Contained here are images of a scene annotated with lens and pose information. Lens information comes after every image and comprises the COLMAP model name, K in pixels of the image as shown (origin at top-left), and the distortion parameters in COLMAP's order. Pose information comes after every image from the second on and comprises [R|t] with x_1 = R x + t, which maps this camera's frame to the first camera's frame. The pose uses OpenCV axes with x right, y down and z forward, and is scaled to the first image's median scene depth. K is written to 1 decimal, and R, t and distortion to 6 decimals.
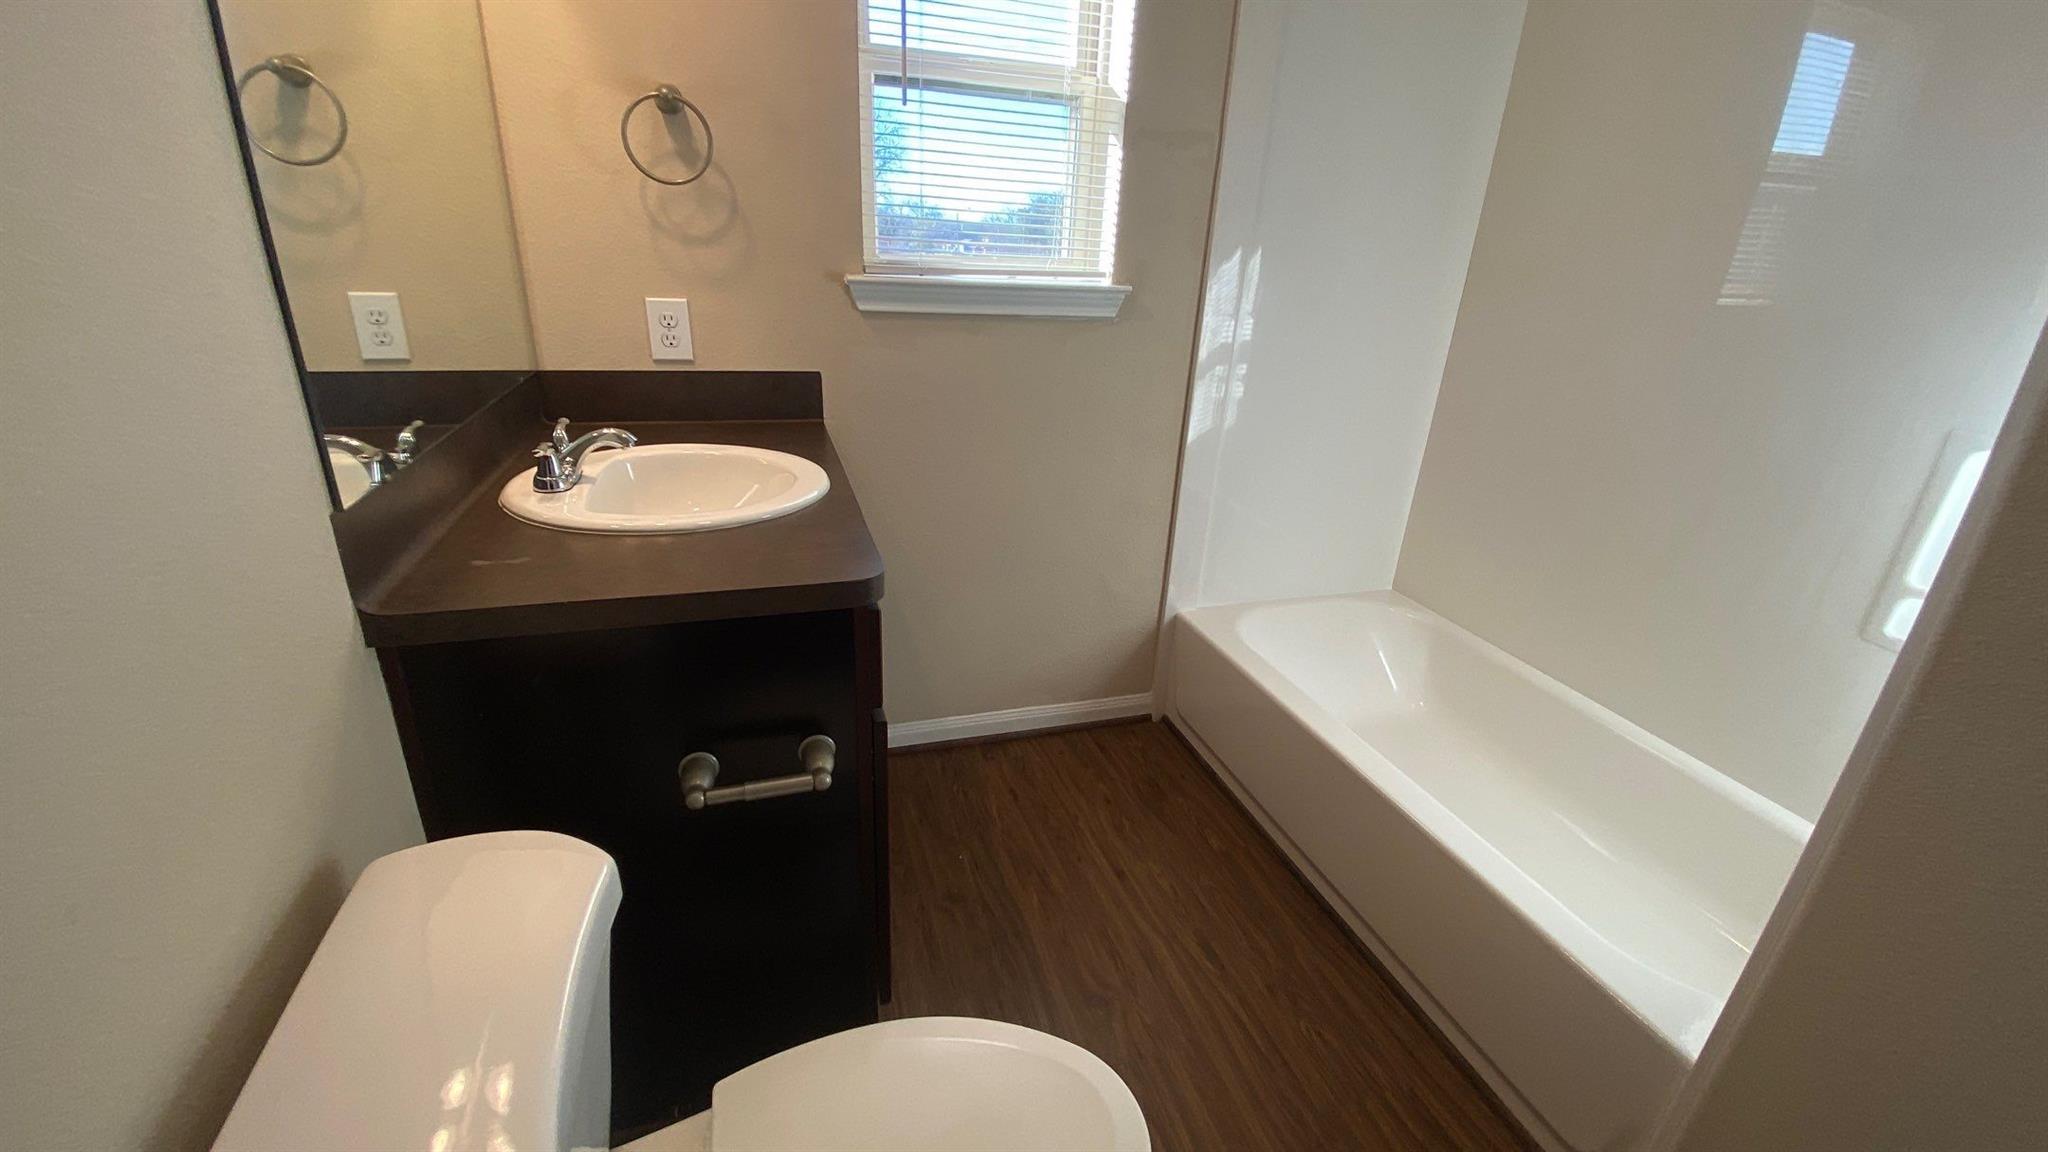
lens RADIAL K [[827.9, 0, 1023.3], [0, 827.9, 579.3], [0, 0, 1]] dist [0.020924, -0.021910]
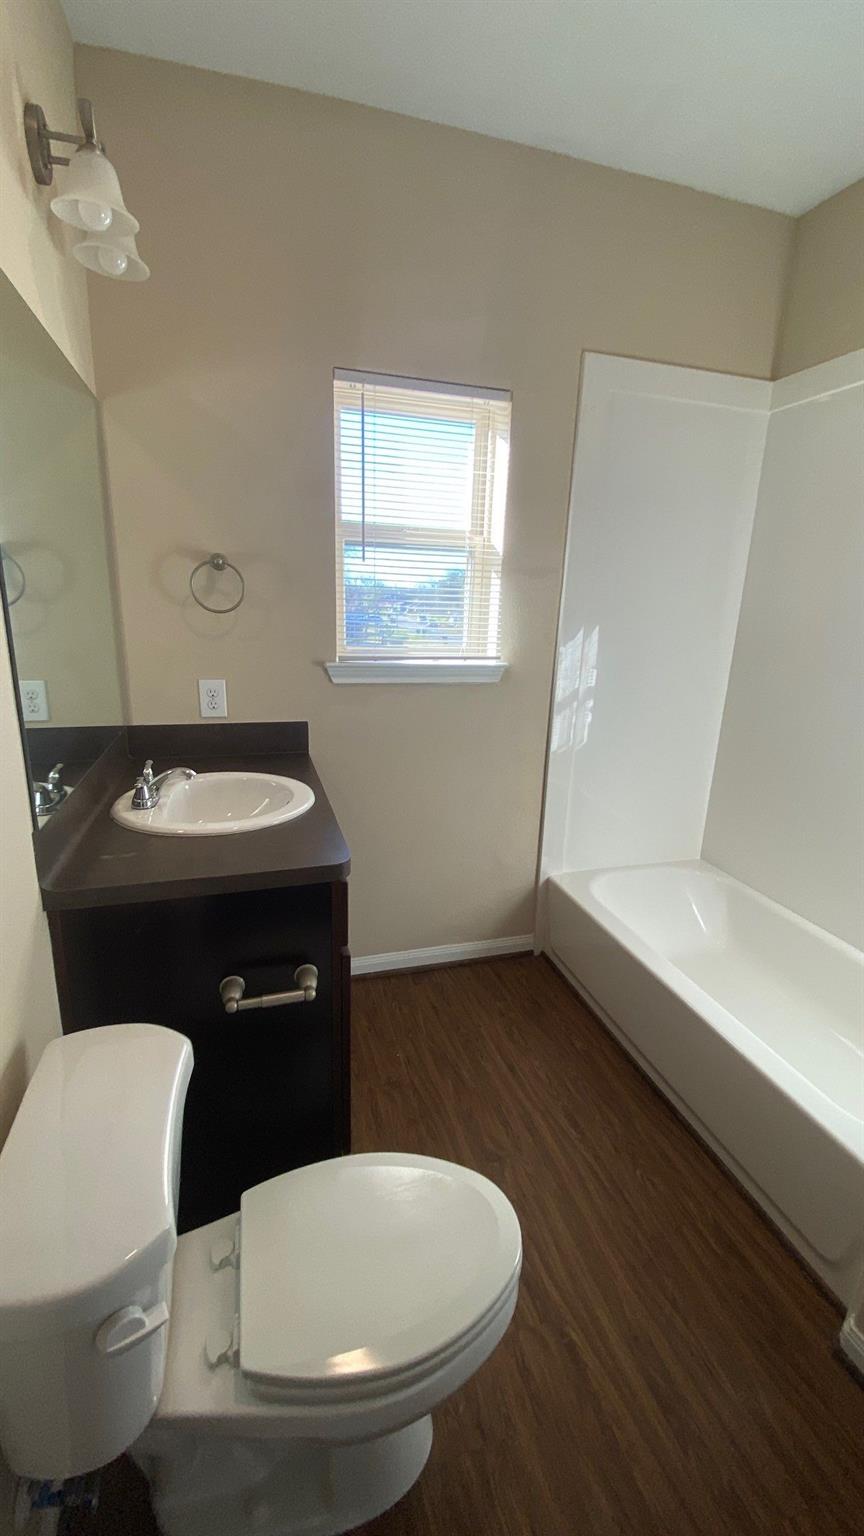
lens RADIAL K [[620.9, 0, 439.4], [0, 620.9, 764.0], [0, 0, 1]] dist [0.020924, -0.021910]
pose [[0.999928, -0.009455, -0.007353, 0.009614], [0.008402, 0.991218, -0.131970, -0.020344], [0.008536, 0.131899, 0.991226, -0.145221]]
